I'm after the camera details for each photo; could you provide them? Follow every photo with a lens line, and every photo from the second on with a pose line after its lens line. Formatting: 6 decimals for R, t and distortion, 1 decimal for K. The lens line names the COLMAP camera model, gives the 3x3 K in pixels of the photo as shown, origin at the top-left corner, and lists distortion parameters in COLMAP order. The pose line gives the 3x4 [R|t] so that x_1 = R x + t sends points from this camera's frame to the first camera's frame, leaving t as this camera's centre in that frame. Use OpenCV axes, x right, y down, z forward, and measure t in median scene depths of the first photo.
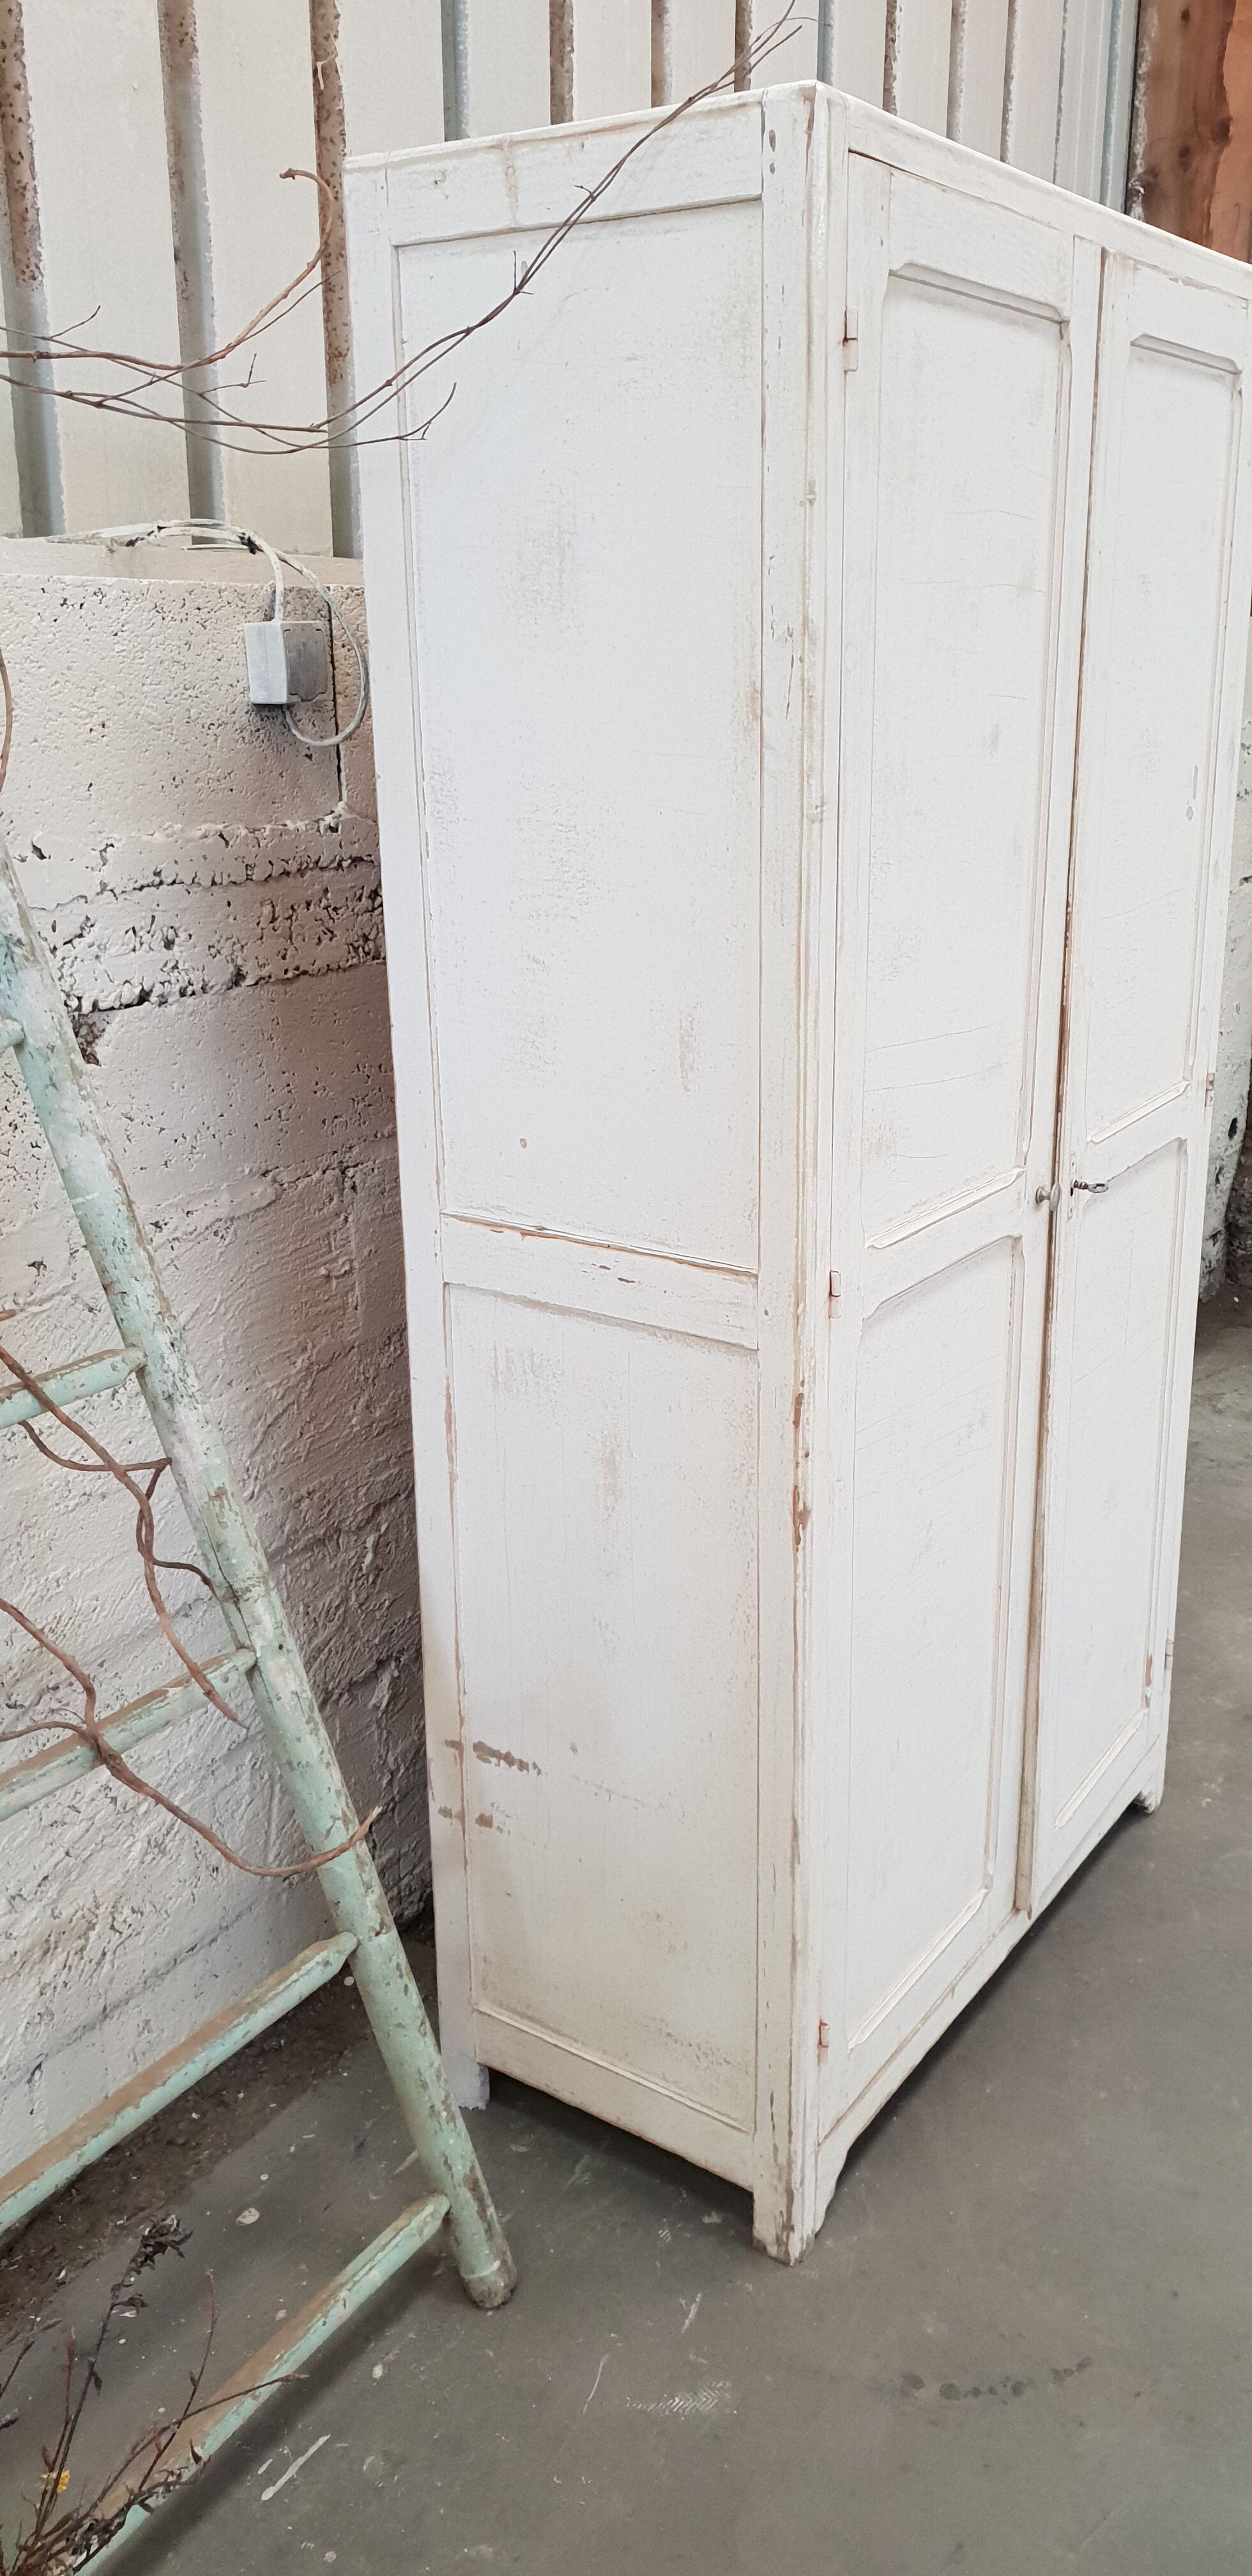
lens RADIAL K [[1983.4, 0, 668.6], [0, 1983.4, 1276.1], [0, 0, 1]] dist [0.011955, 0.005133]
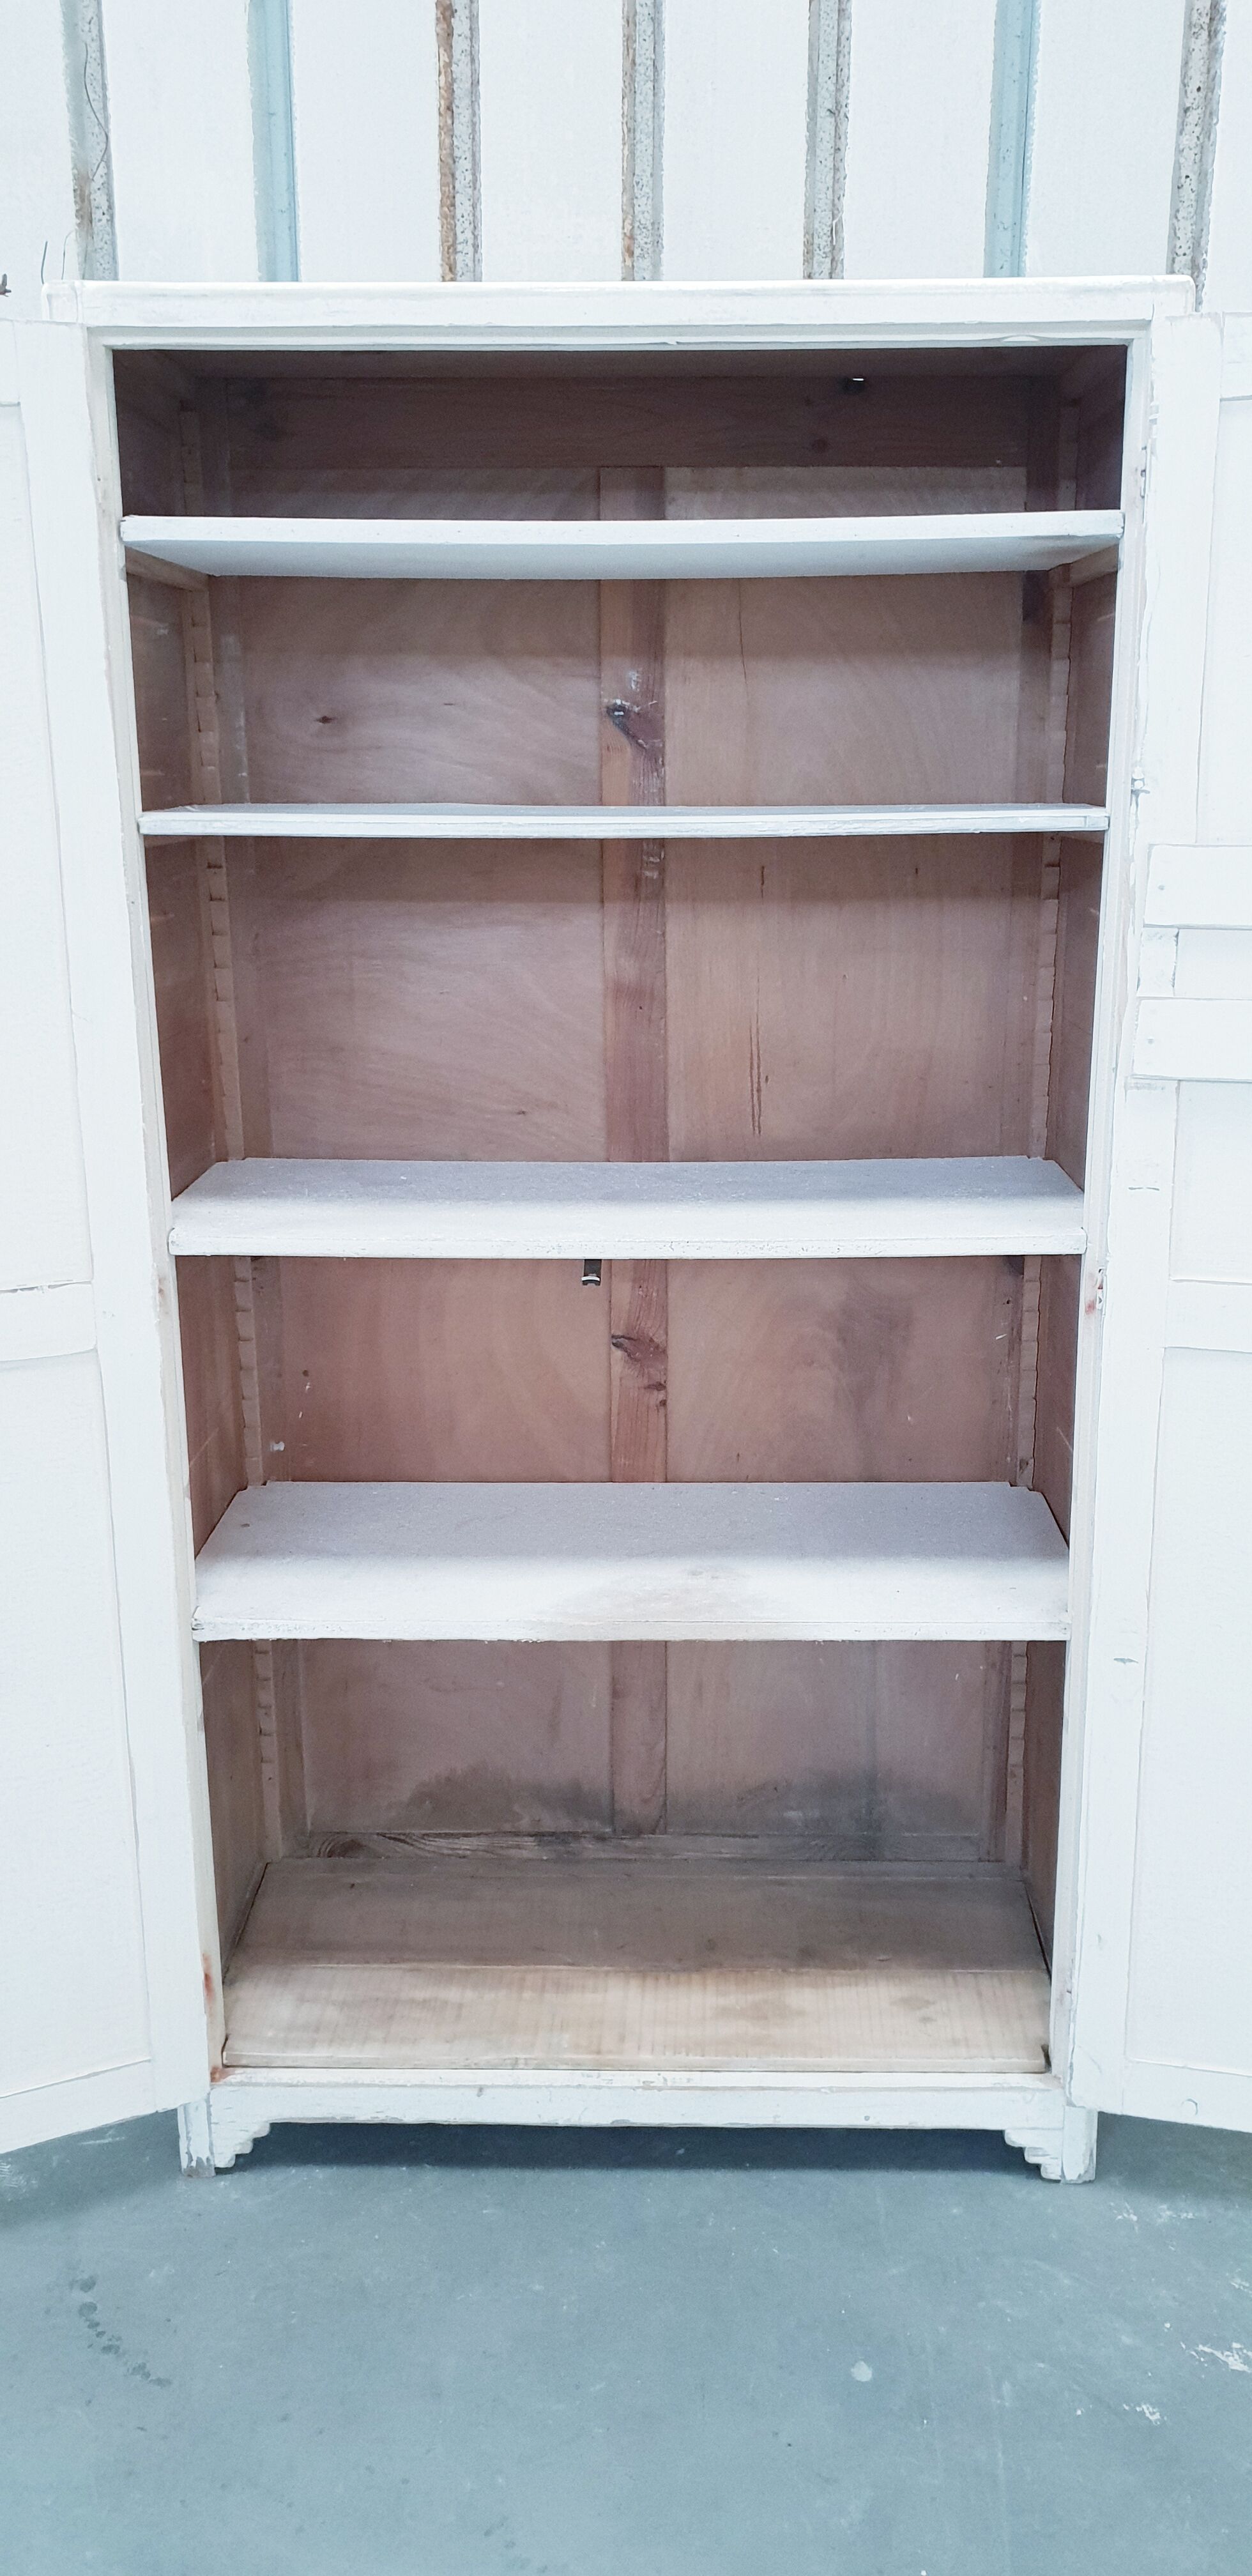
lens RADIAL K [[1981.5, 0, 661.8], [0, 1981.5, 1252.4], [0, 0, 1]] dist [0.013212, 0.012719]
pose [[0.550218, 0.208976, -0.808449, 1.061389], [-0.258793, 0.963182, 0.072842, -0.155985], [0.793906, 0.169142, 0.584041, 0.507382]]
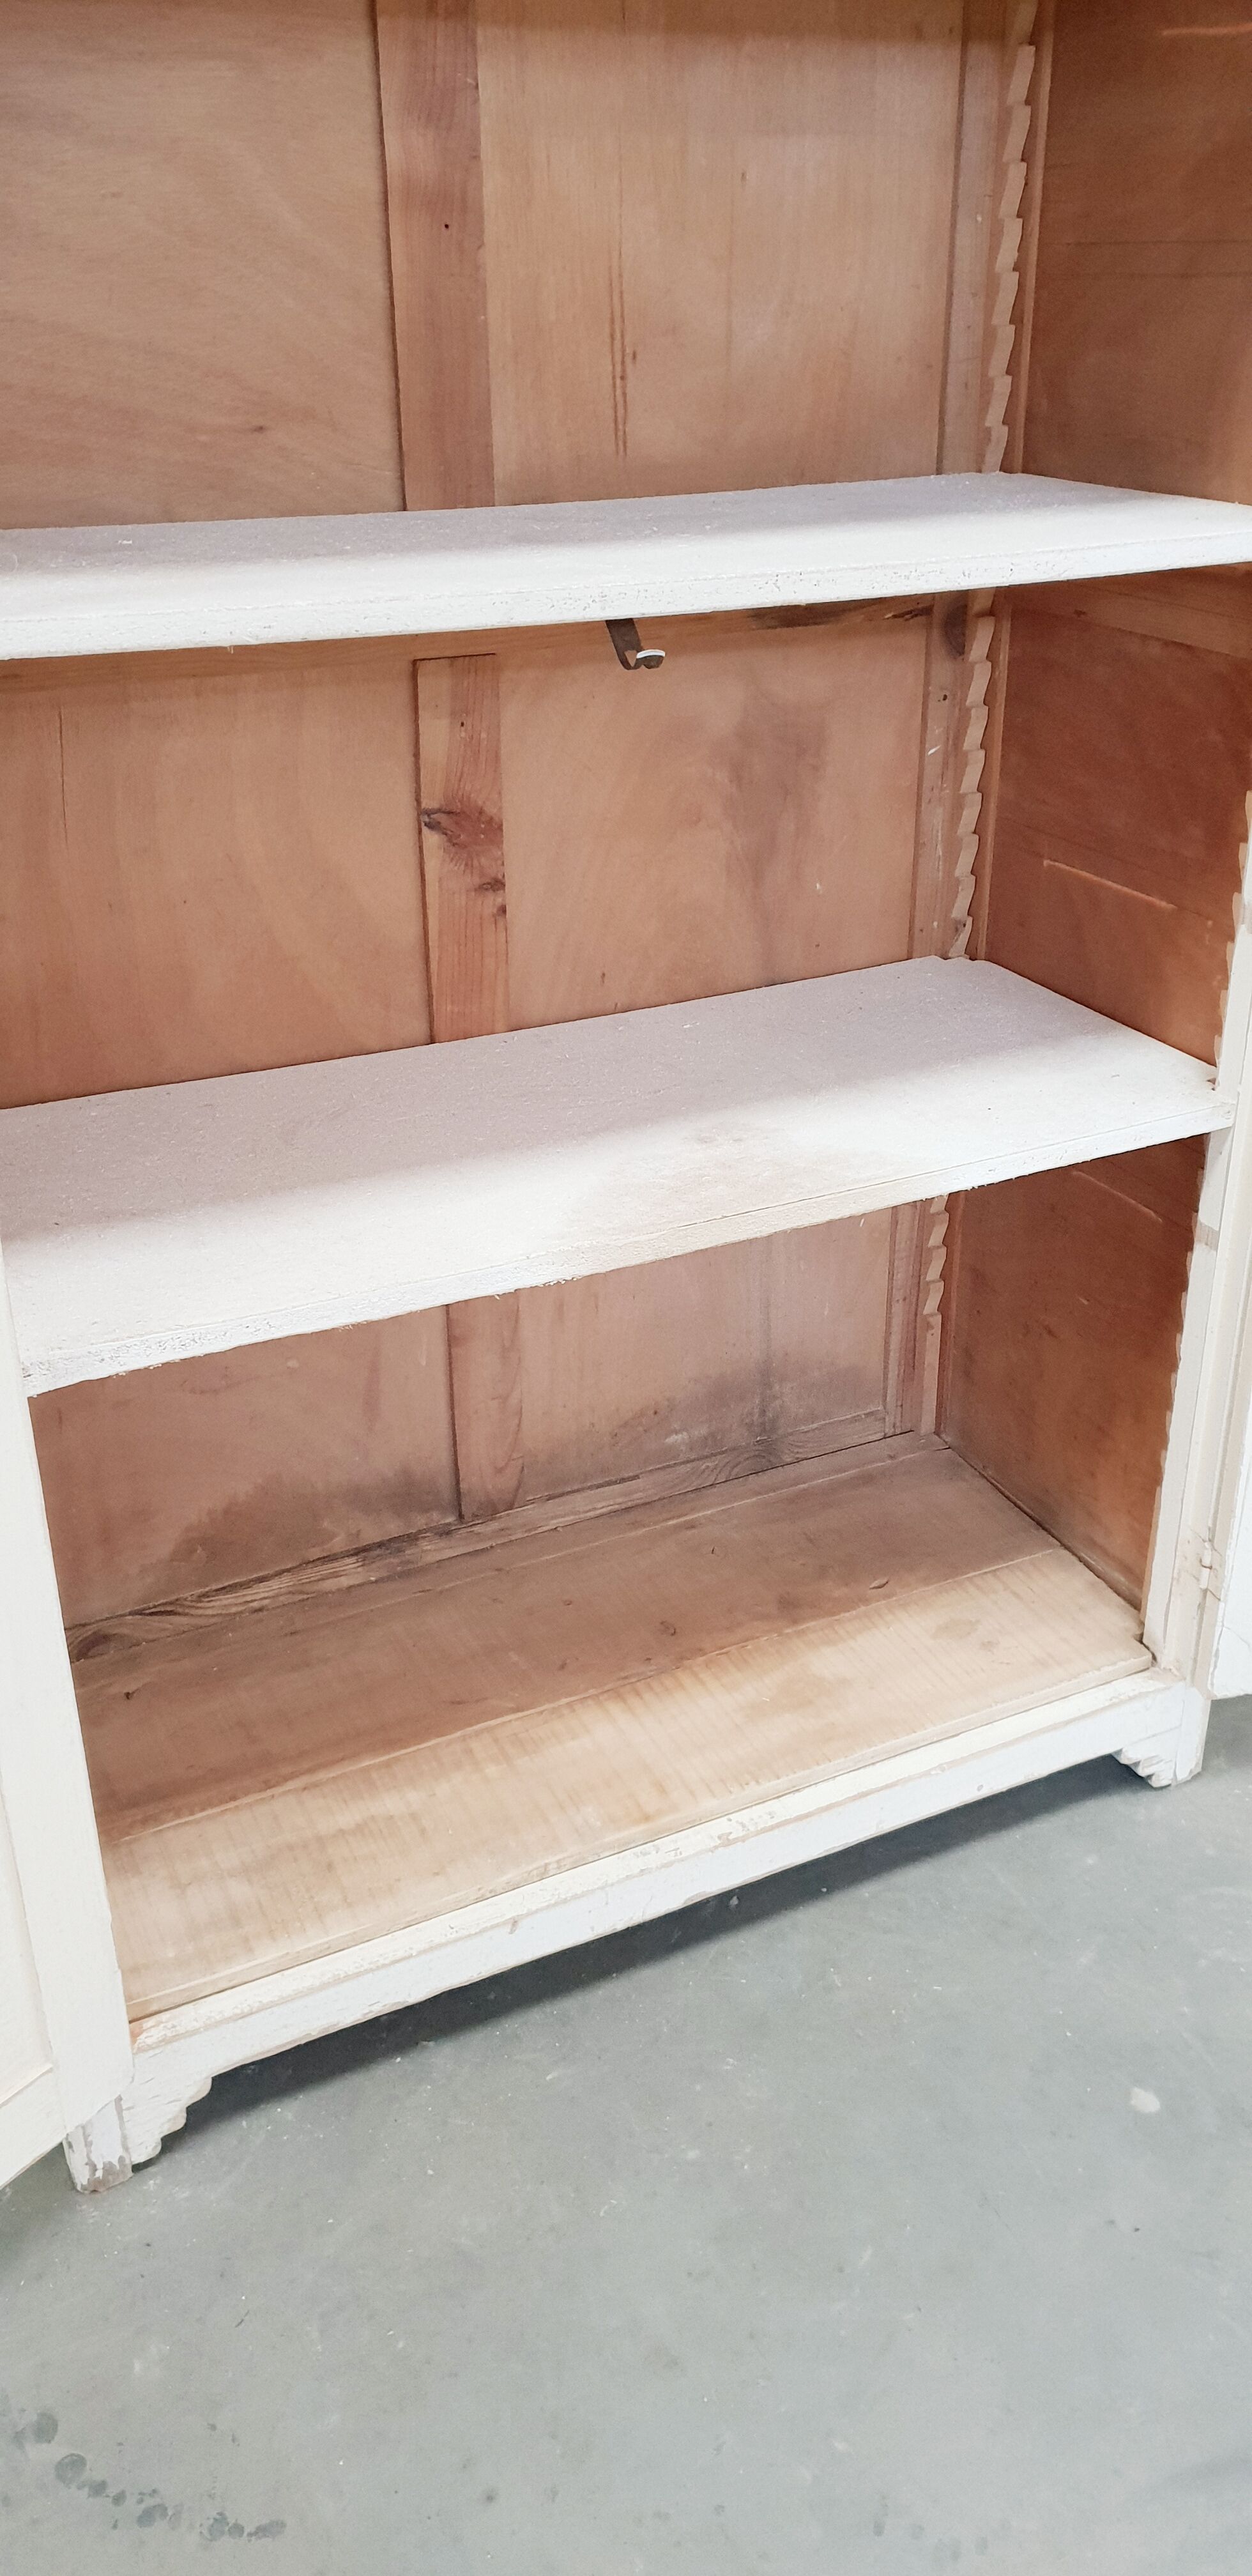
lens RADIAL K [[1945.1, 0, 639.5], [0, 1945.1, 1281.5], [0, 0, 1]] dist [0.052768, -0.063938]
pose [[0.867868, 0.233099, -0.438715, 0.498333], [-0.157161, 0.966556, 0.202658, 0.009101], [0.471282, -0.106931, 0.875477, 0.546033]]
